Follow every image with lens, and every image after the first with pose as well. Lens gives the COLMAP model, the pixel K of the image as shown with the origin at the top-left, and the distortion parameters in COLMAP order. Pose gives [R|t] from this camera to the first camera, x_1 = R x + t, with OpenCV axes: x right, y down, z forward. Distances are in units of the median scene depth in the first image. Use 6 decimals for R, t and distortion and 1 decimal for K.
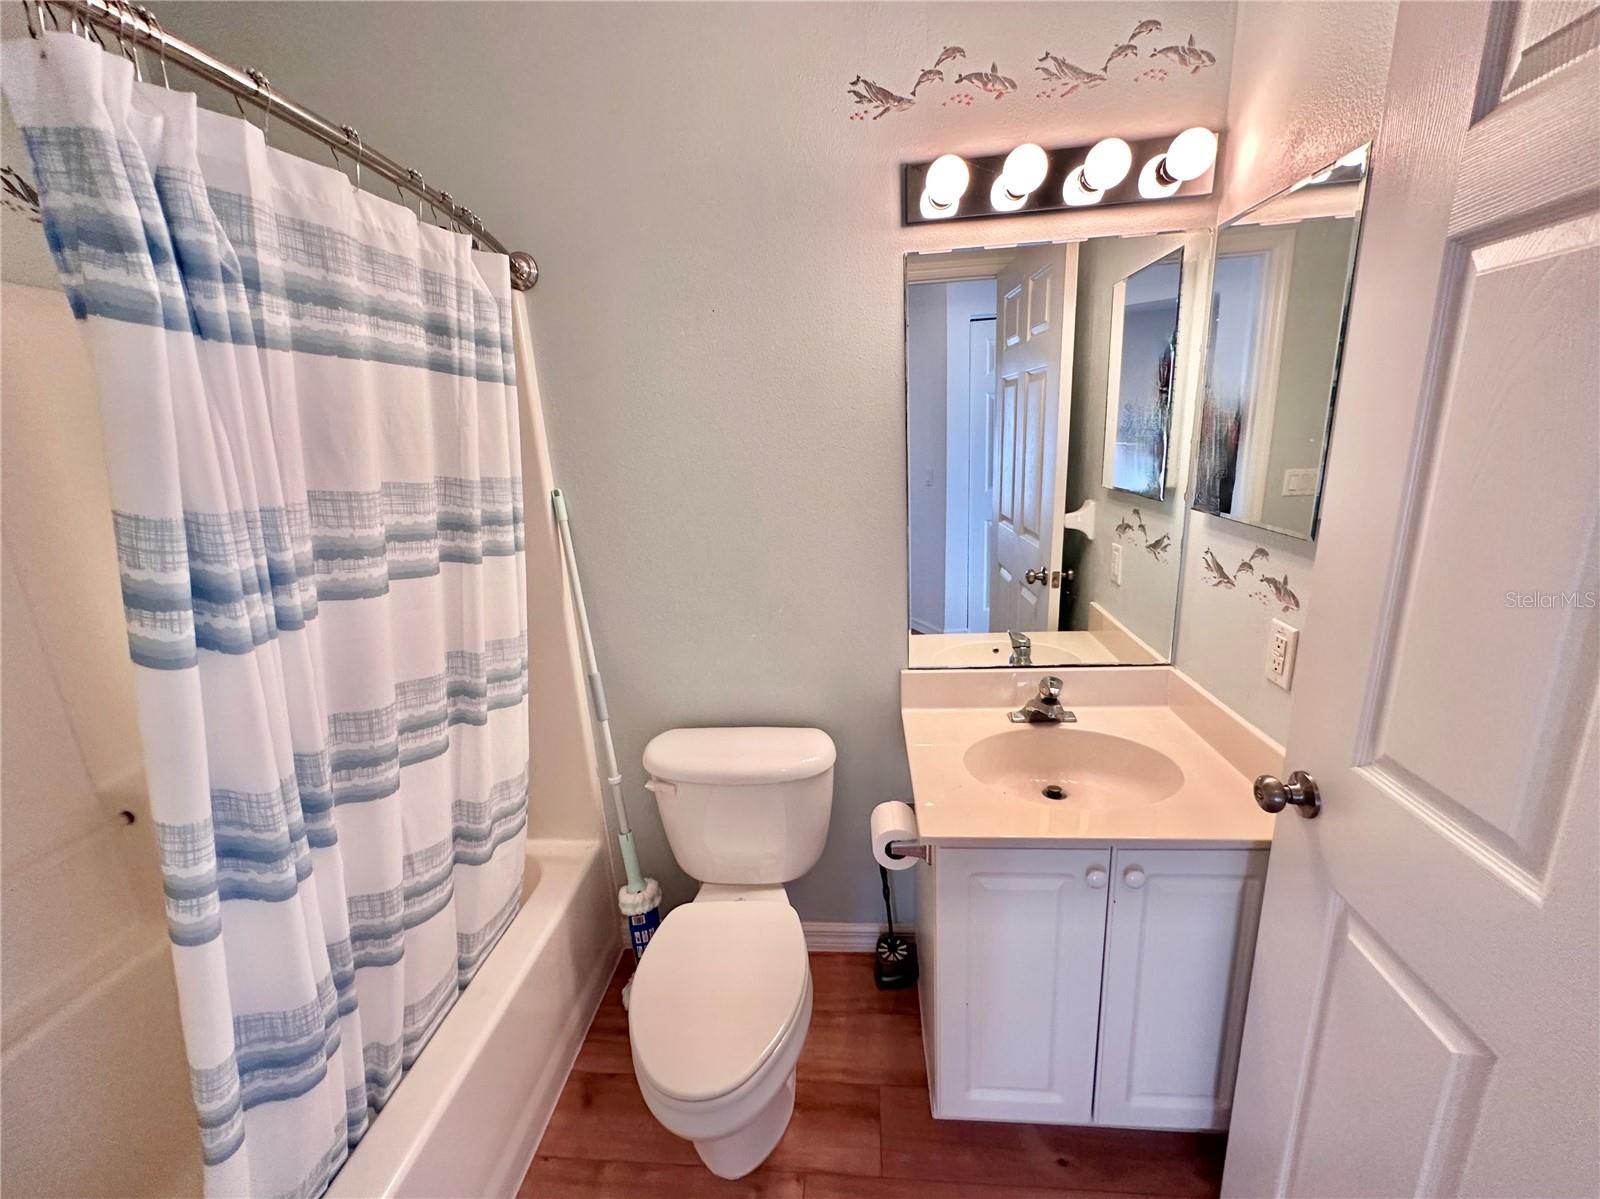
lens RADIAL K [[647.8, 0, 800.0], [0, 647.8, 599.5], [0, 0, 1]] dist [0.000037, 0.000084]
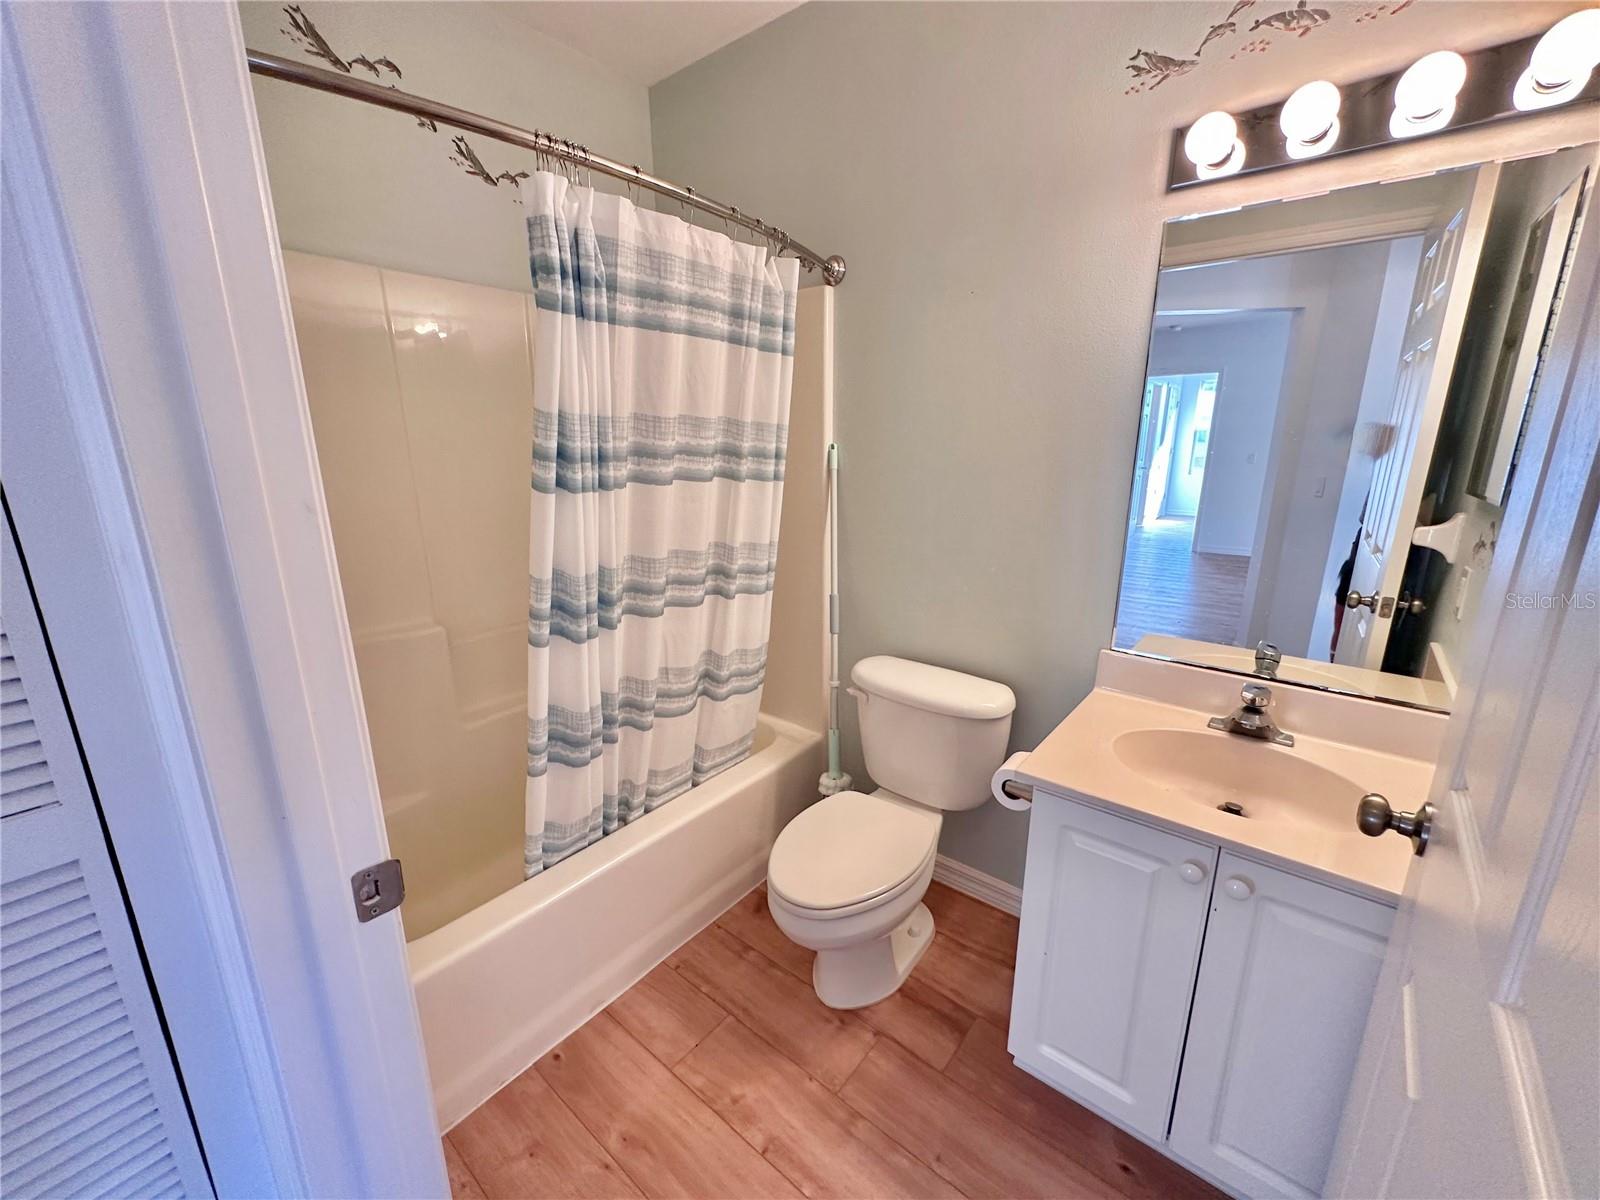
lens RADIAL K [[642.7, 0, 800.0], [0, 642.7, 600.0], [0, 0, 1]] dist [-0.001318, 0.000996]
pose [[0.830567, 0.189233, -0.523784, 0.430611], [-0.185311, 0.980816, 0.060502, 0.097536], [0.525184, 0.046812, 0.849700, -0.122057]]
